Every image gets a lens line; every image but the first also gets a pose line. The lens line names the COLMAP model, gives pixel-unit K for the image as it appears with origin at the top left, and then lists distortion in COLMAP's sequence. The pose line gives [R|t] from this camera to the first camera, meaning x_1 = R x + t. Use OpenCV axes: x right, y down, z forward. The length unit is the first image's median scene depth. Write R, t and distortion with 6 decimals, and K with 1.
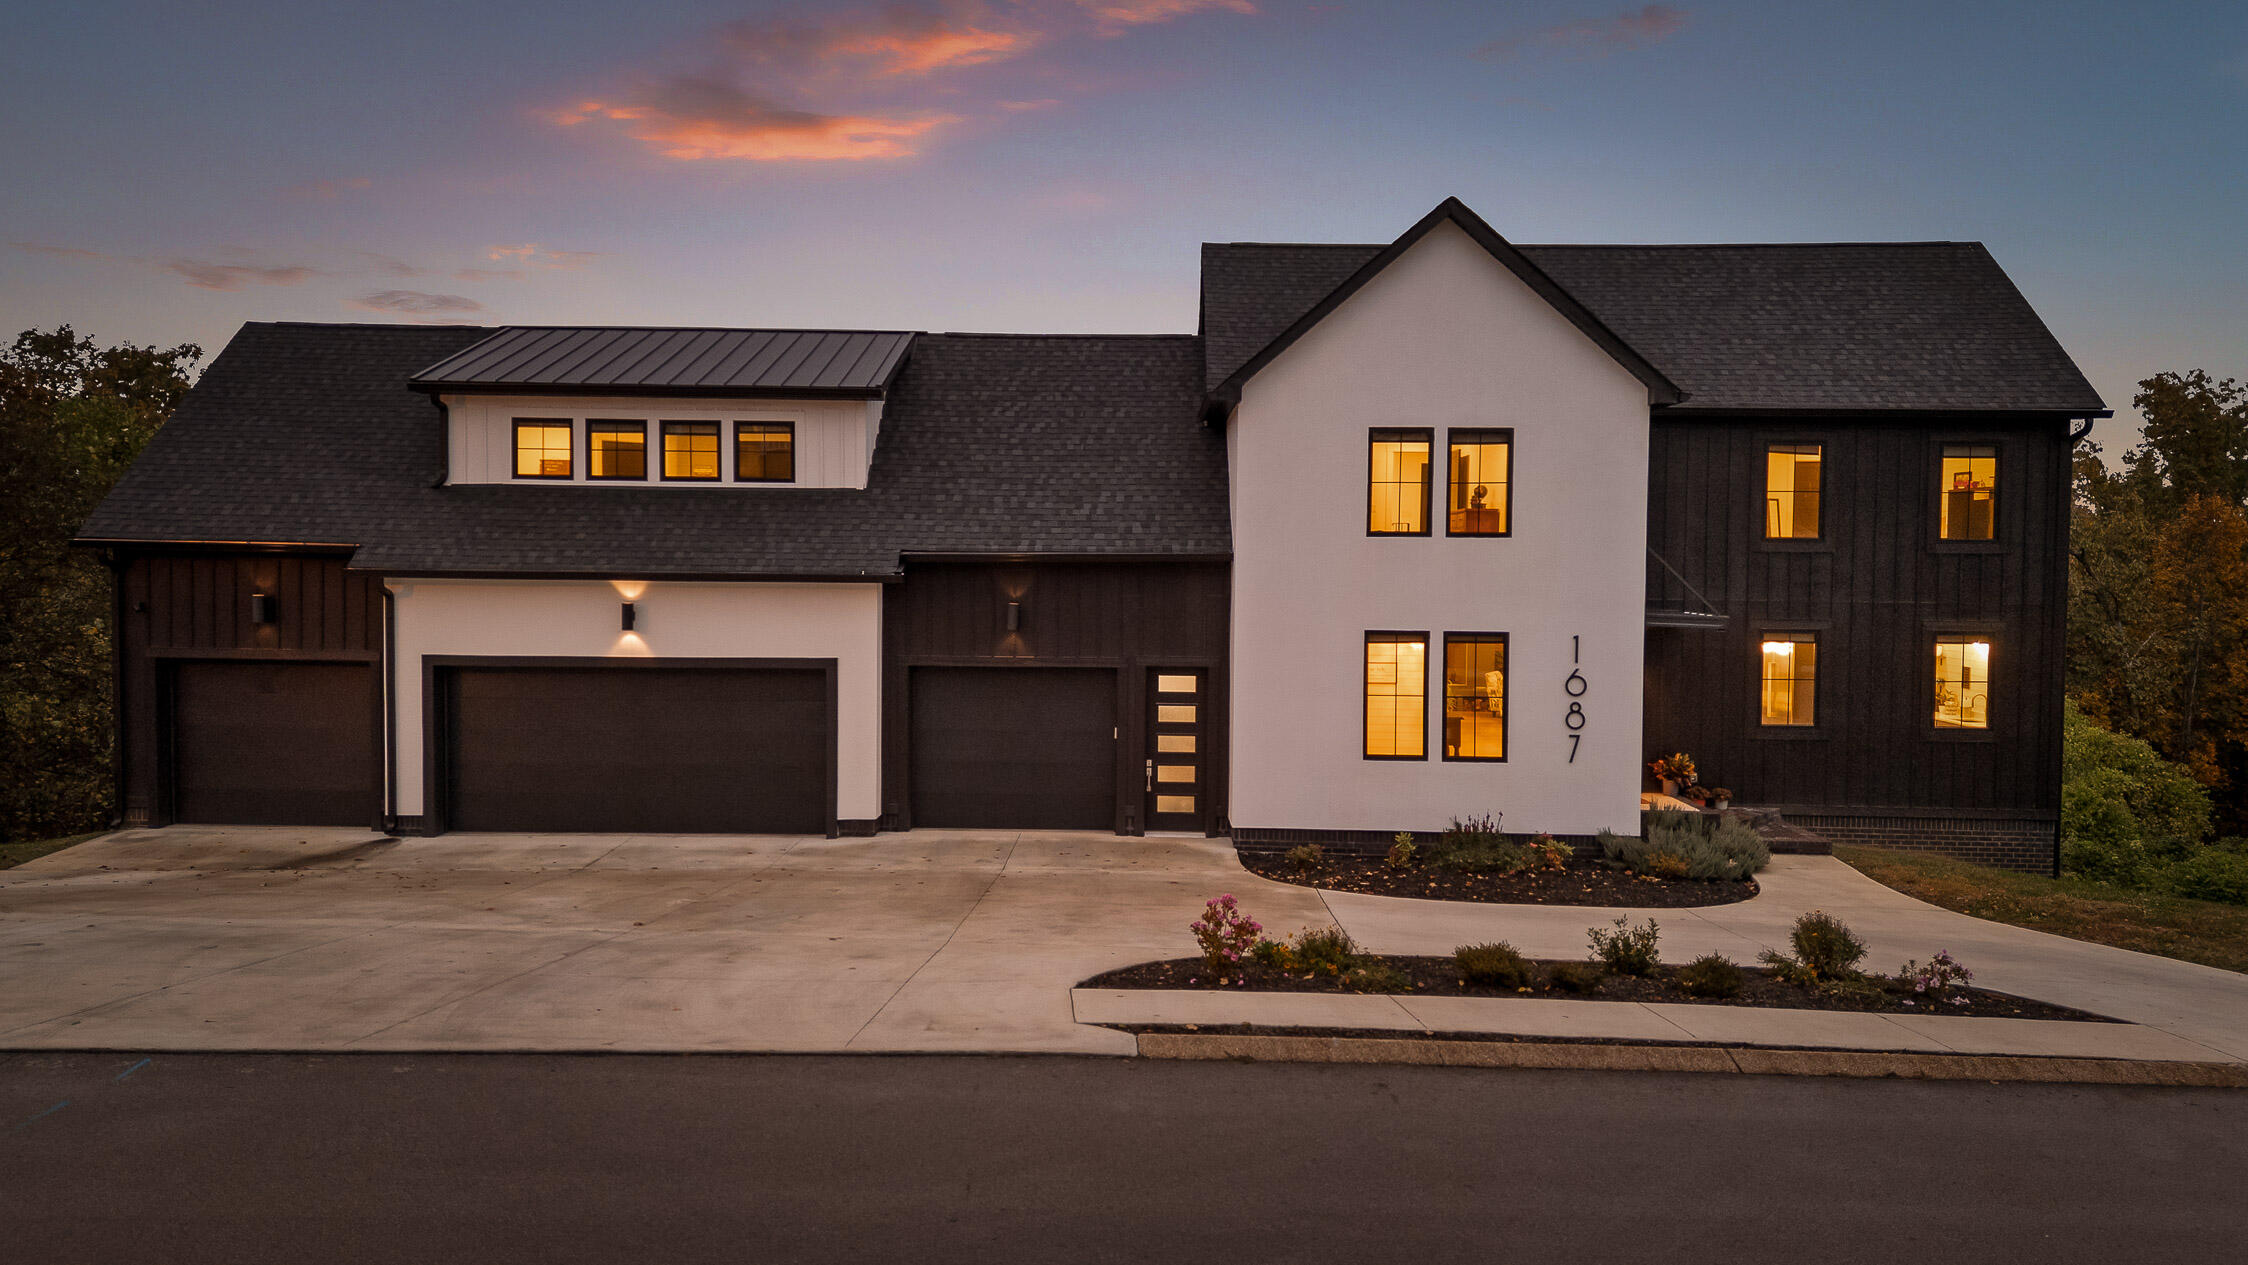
lens RADIAL K [[1586.1, 0, 1124.0], [0, 1586.1, 632.5], [0, 0, 1]] dist [0.078670, -0.083014]
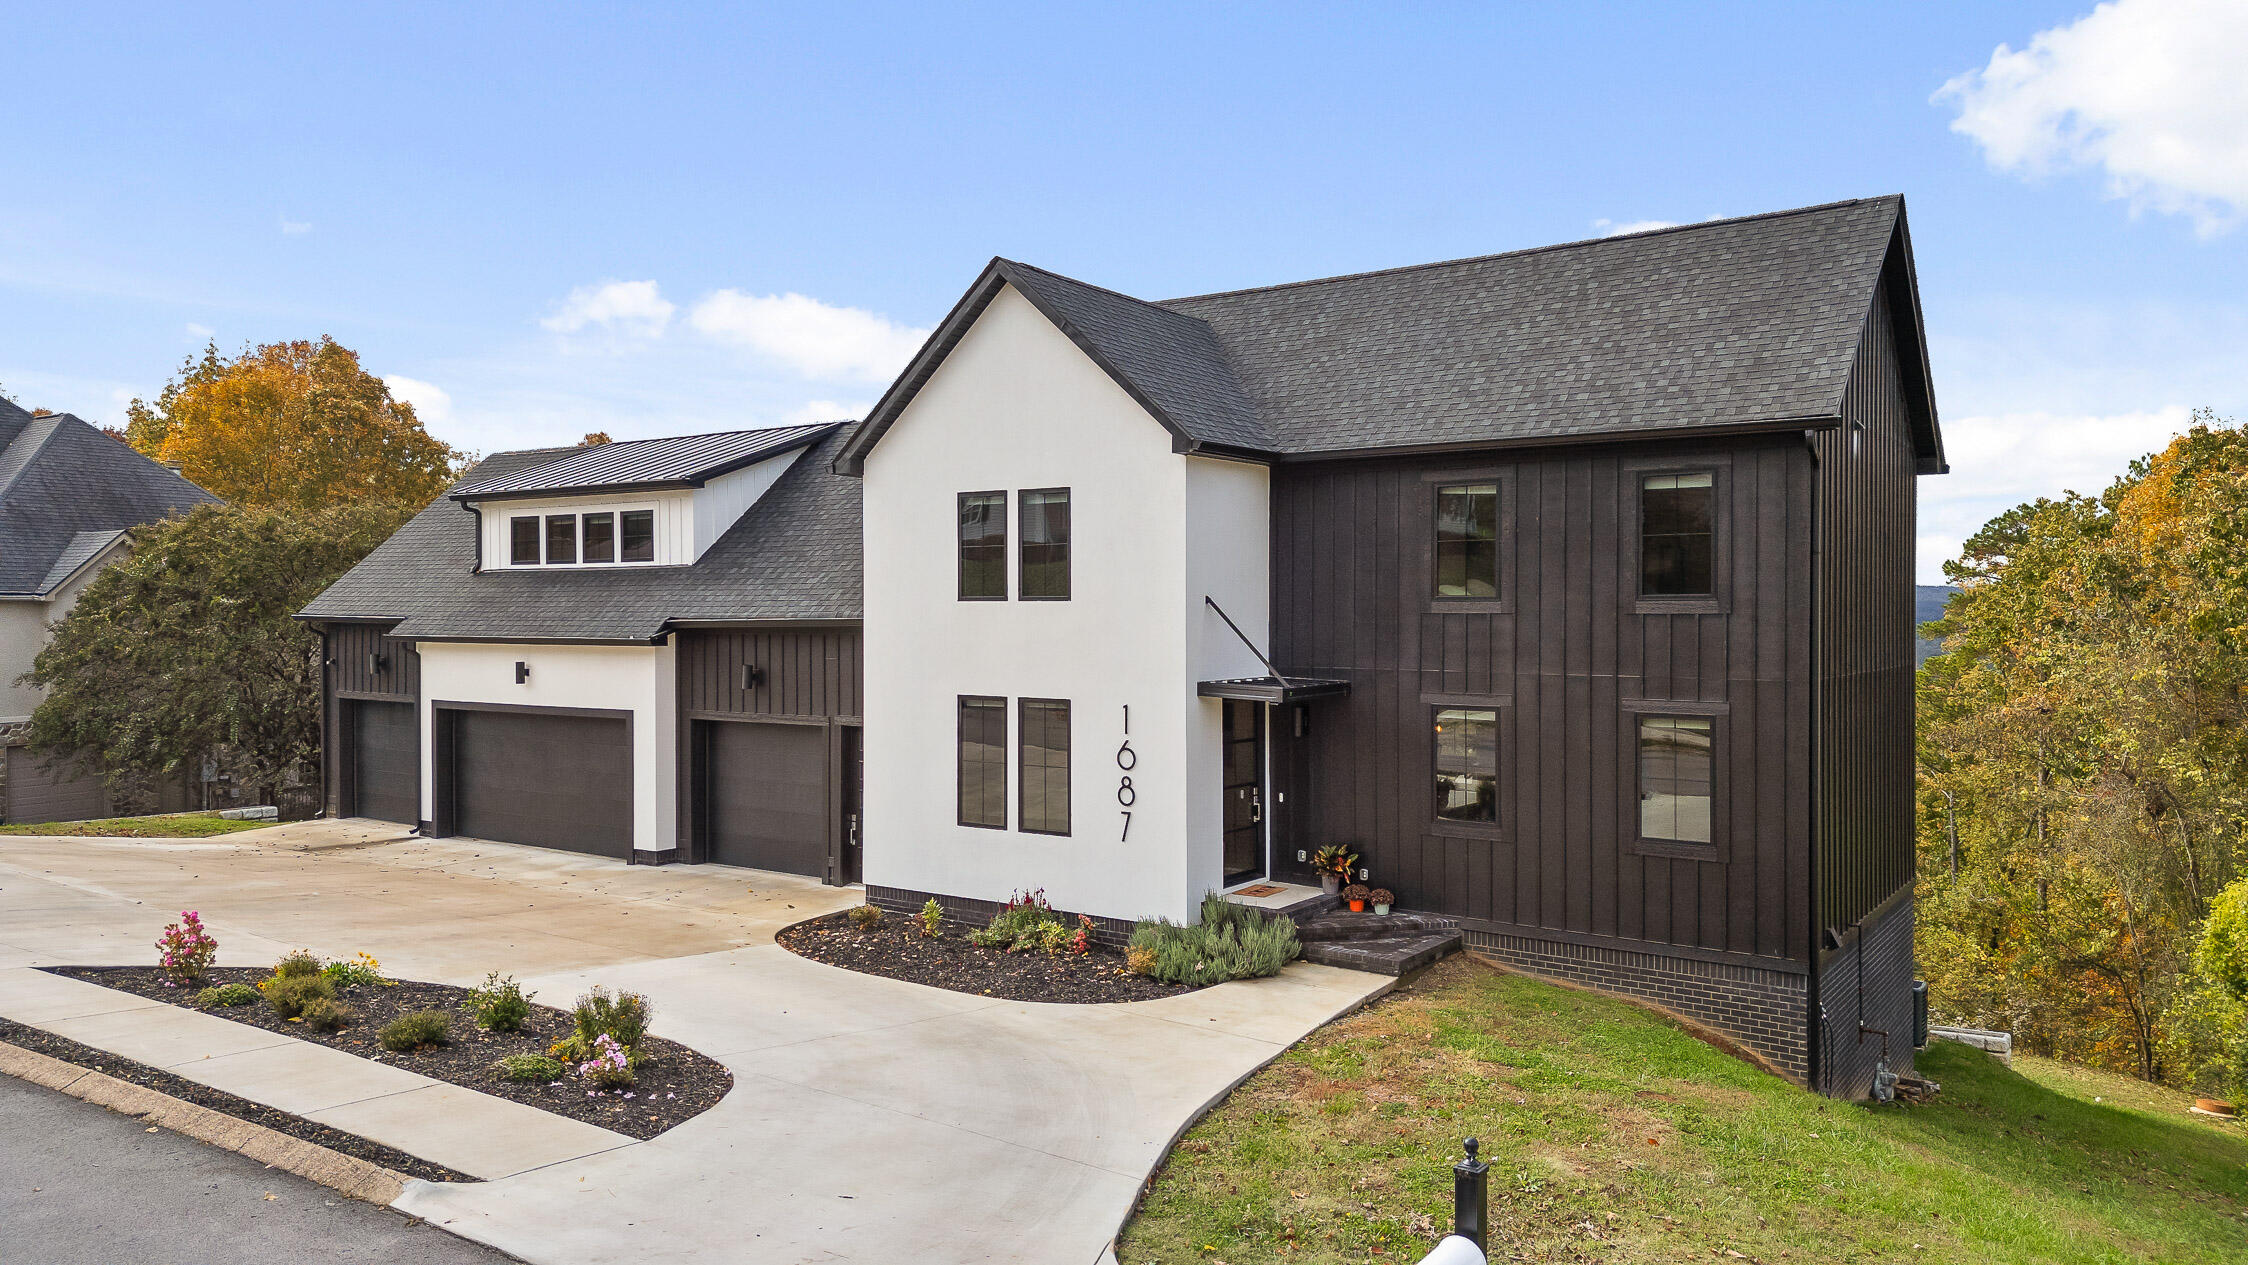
lens RADIAL K [[1595.5, 0, 1124.0], [0, 1595.5, 632.5], [0, 0, 1]] dist [0.082985, -0.088353]
pose [[0.822974, -0.002046, -0.568075, 0.783516], [-0.021231, 0.999184, -0.034356, -0.007779], [0.567682, 0.040335, 0.822259, 0.223144]]
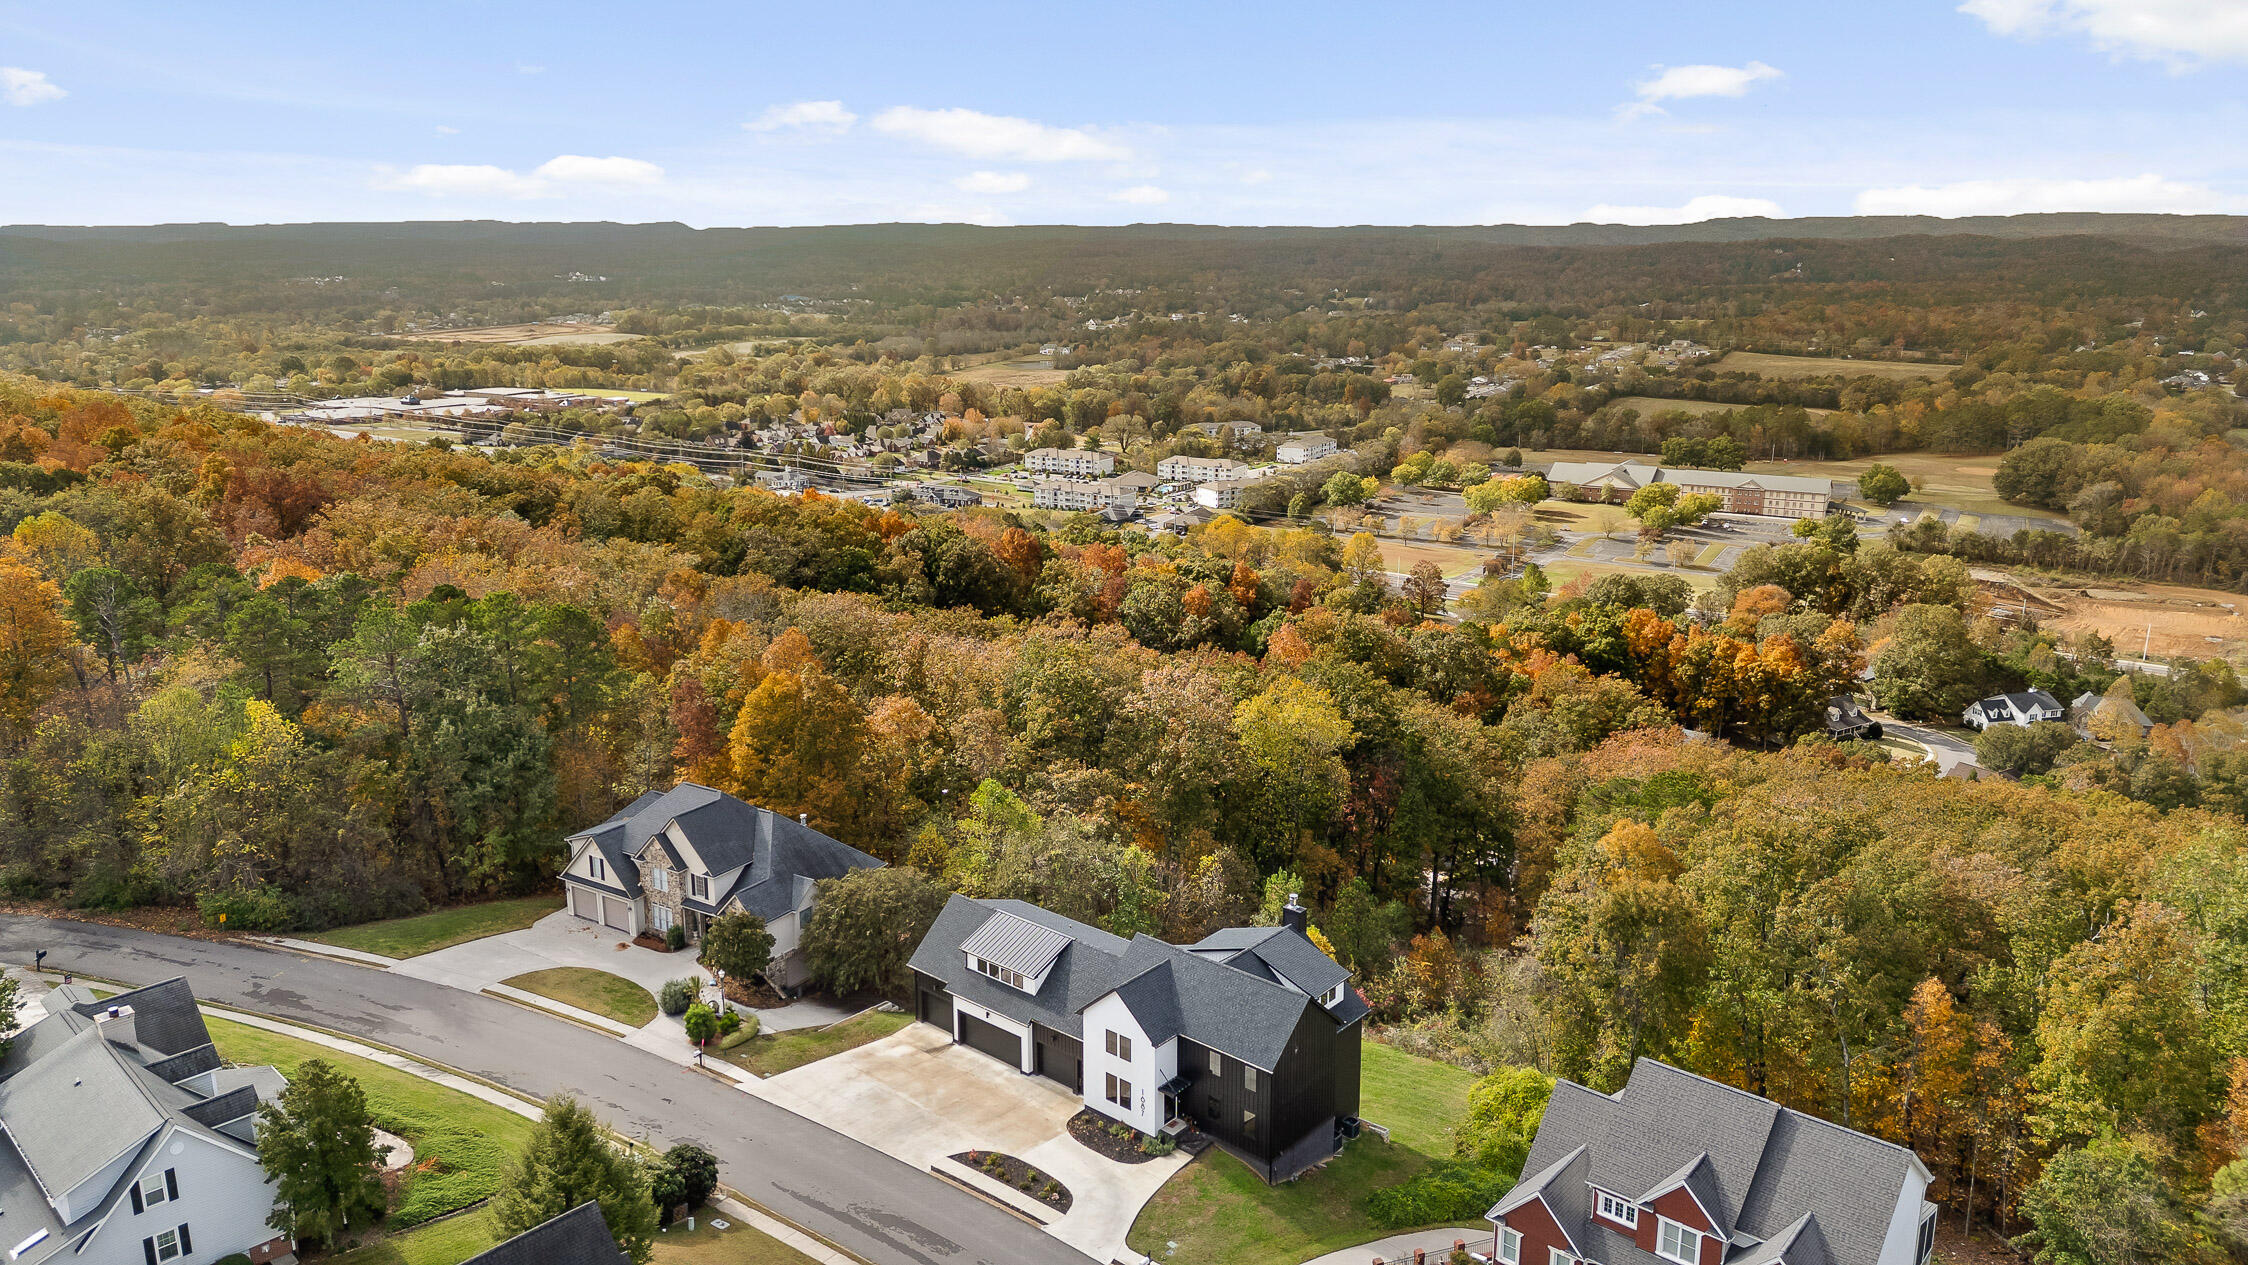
lens RADIAL K [[1595.5, 0, 1124.0], [0, 1595.5, 632.5], [0, 0, 1]] dist [0.082985, -0.088353]
pose [[0.765878, 0.148782, -0.625536, 2.643573], [-0.015695, 0.976896, 0.213136, -2.022522], [0.642795, -0.153418, 0.750518, -1.981466]]
